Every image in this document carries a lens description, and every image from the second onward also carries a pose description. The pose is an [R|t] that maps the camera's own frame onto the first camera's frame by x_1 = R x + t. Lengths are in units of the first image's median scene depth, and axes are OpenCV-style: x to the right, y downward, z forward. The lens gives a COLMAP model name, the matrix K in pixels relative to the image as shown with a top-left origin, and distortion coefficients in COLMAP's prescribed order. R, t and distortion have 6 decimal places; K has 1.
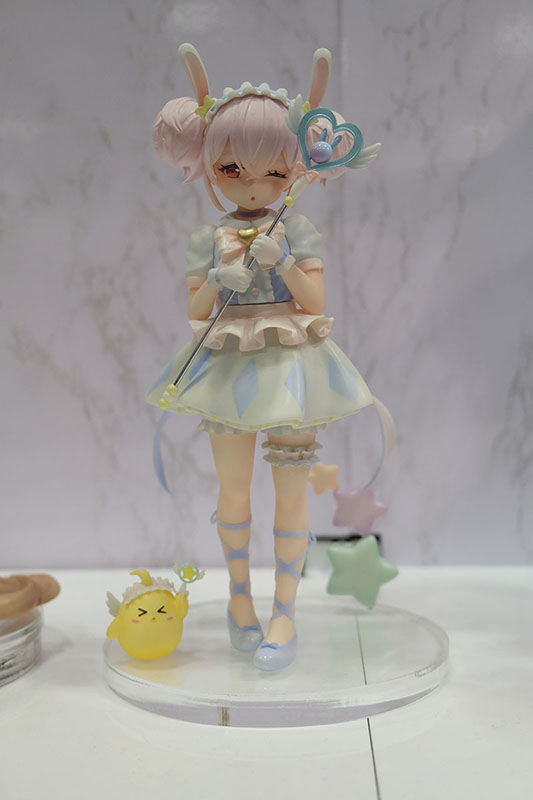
lens RADIAL K [[1043.6, 0, 264.3], [0, 1043.6, 402.4], [0, 0, 1]] dist [-0.046539, 0.000000]
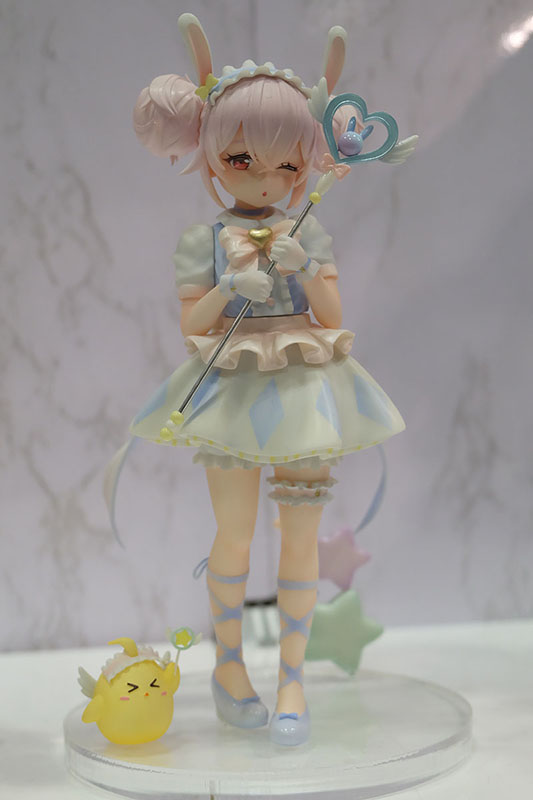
lens RADIAL K [[1335.1, 0, 270.9], [0, 1335.1, 402.8], [0, 0, 1]] dist [-0.083020, 0.000000]
pose [[0.972976, -0.014815, 0.230430, -0.258733], [0.023751, 0.999067, -0.036056, 0.016342], [-0.229681, 0.040555, 0.972421, -0.065212]]
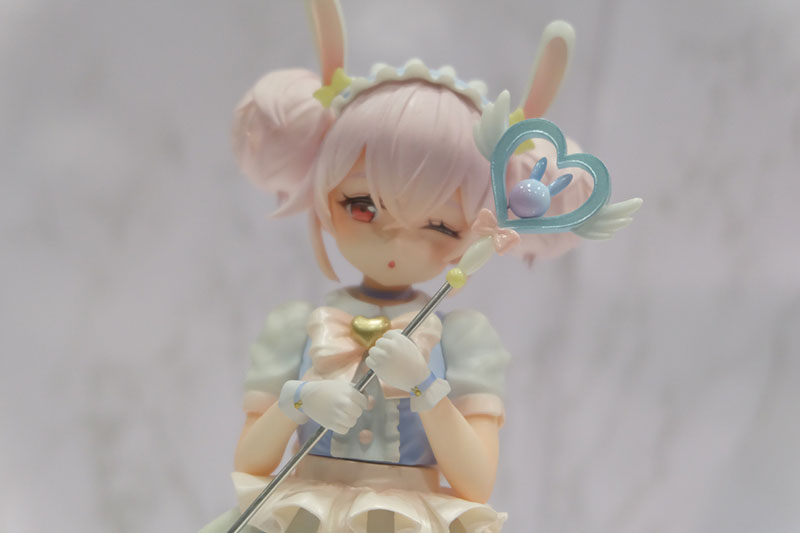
lens RADIAL K [[1736.3, 0, 396.7], [0, 1736.3, 262.9], [0, 0, 1]] dist [-0.041202, 0.000000]
pose [[0.986091, 0.161049, -0.041080, 0.027758], [-0.166177, 0.959948, -0.225576, 0.003083], [0.003106, 0.229265, 0.973359, 0.133480]]
